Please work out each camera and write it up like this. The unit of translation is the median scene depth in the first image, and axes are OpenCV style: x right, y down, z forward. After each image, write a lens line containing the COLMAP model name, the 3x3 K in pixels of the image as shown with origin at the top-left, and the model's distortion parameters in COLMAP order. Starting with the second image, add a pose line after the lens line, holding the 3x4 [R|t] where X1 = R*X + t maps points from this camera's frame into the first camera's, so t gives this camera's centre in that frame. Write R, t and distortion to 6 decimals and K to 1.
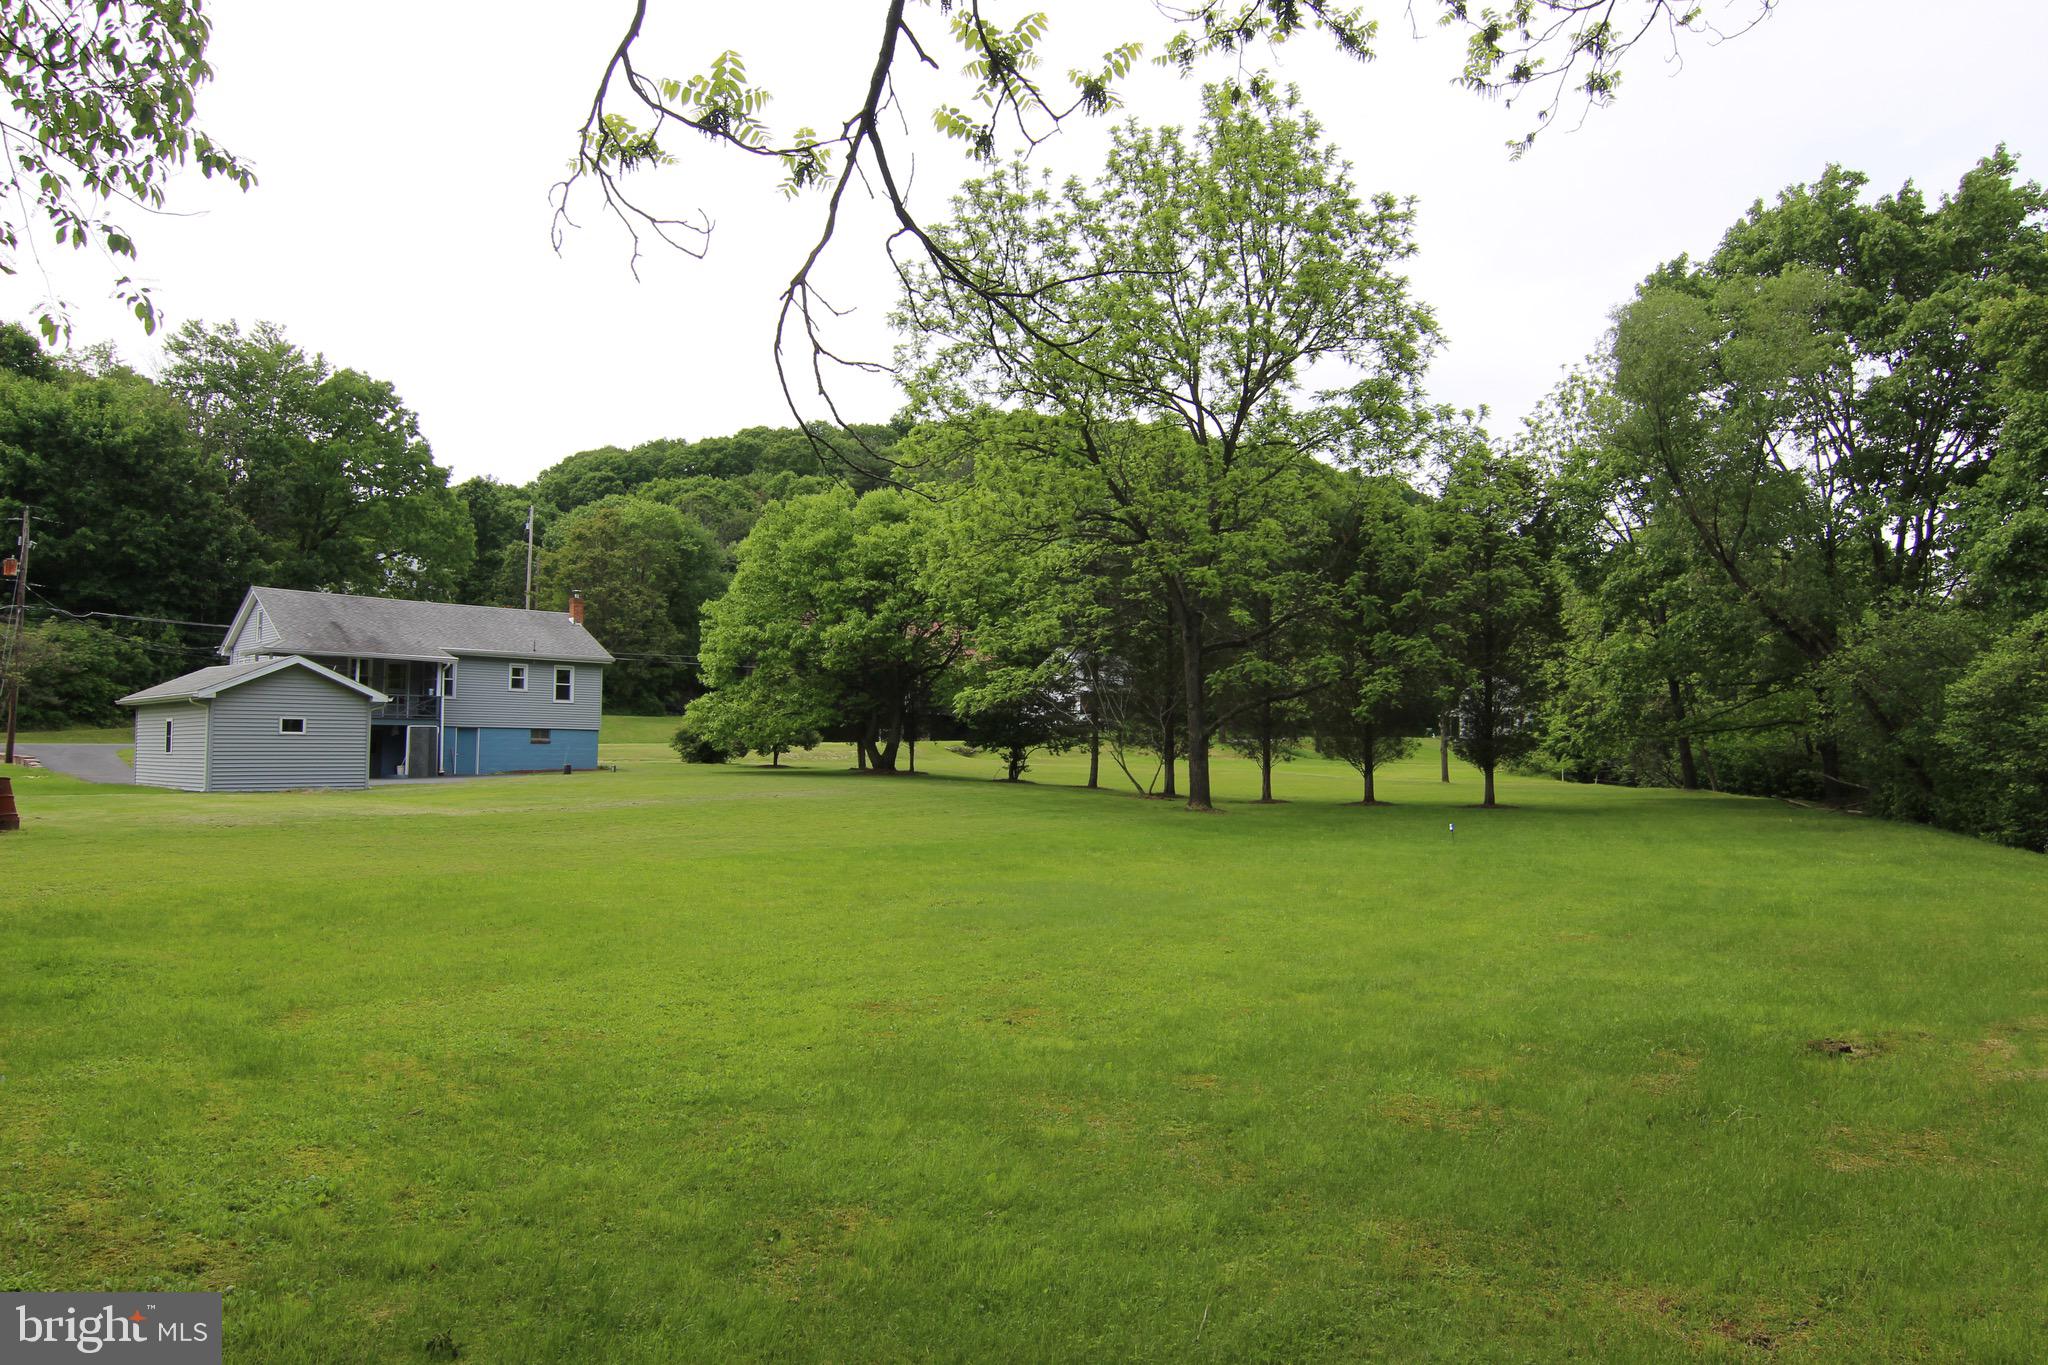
lens RADIAL K [[1343.7, 0, 1024.0], [0, 1343.7, 682.5], [0, 0, 1]] dist [-0.003954, -0.001927]
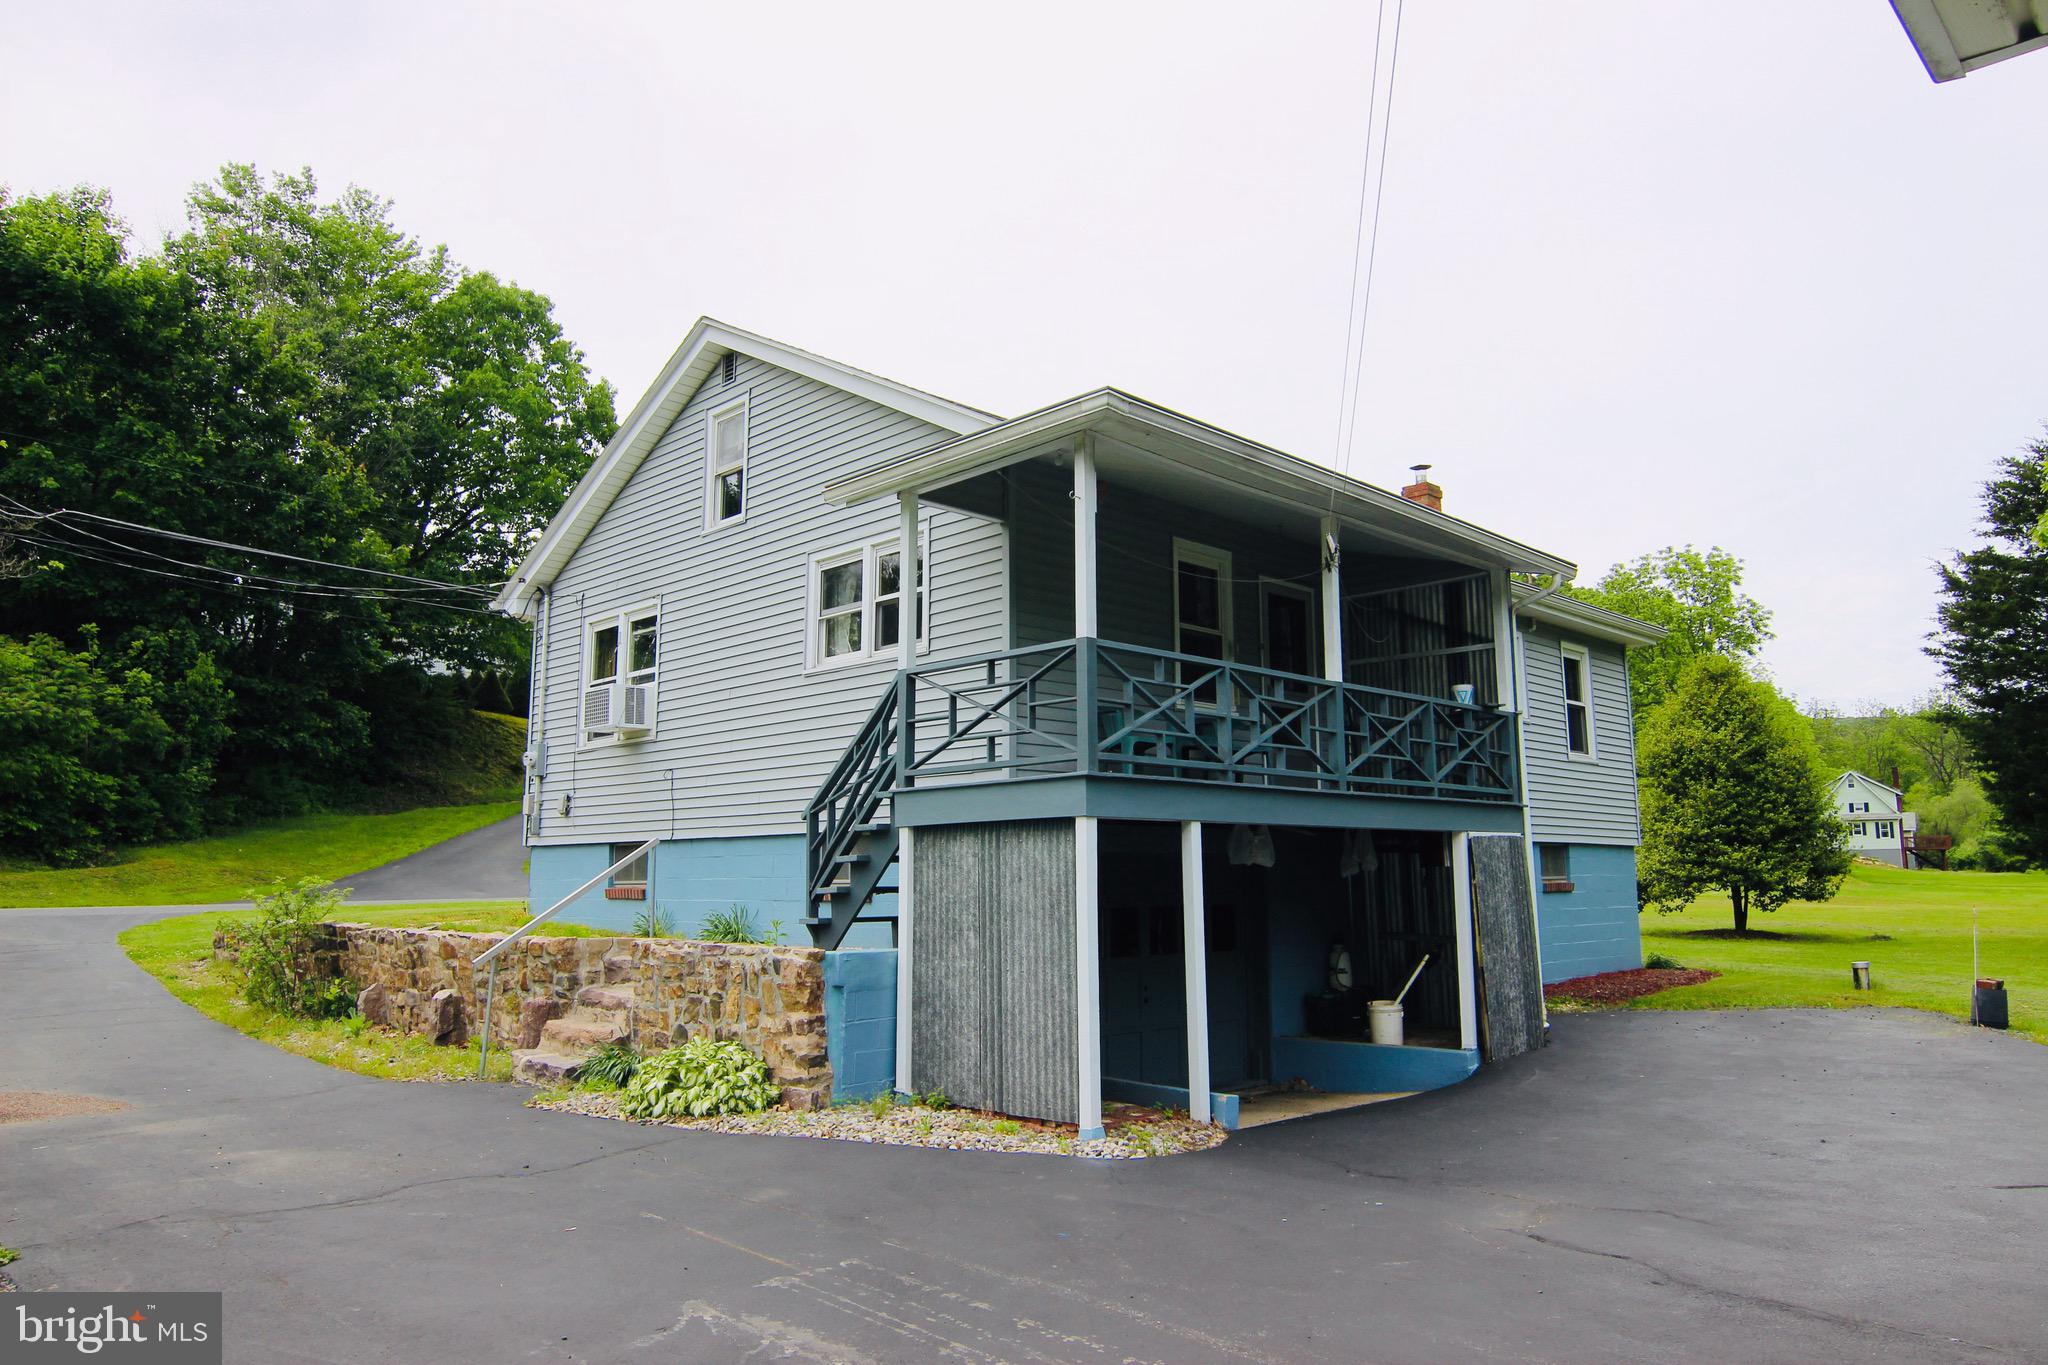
lens RADIAL K [[1343.7, 0, 1024.0], [0, 1343.7, 682.5], [0, 0, 1]] dist [-0.003954, -0.001927]
pose [[0.999342, -0.013251, 0.033755, -0.354912], [0.016276, 0.995717, -0.091008, 0.017249], [-0.032405, 0.091498, 0.995278, 0.504059]]
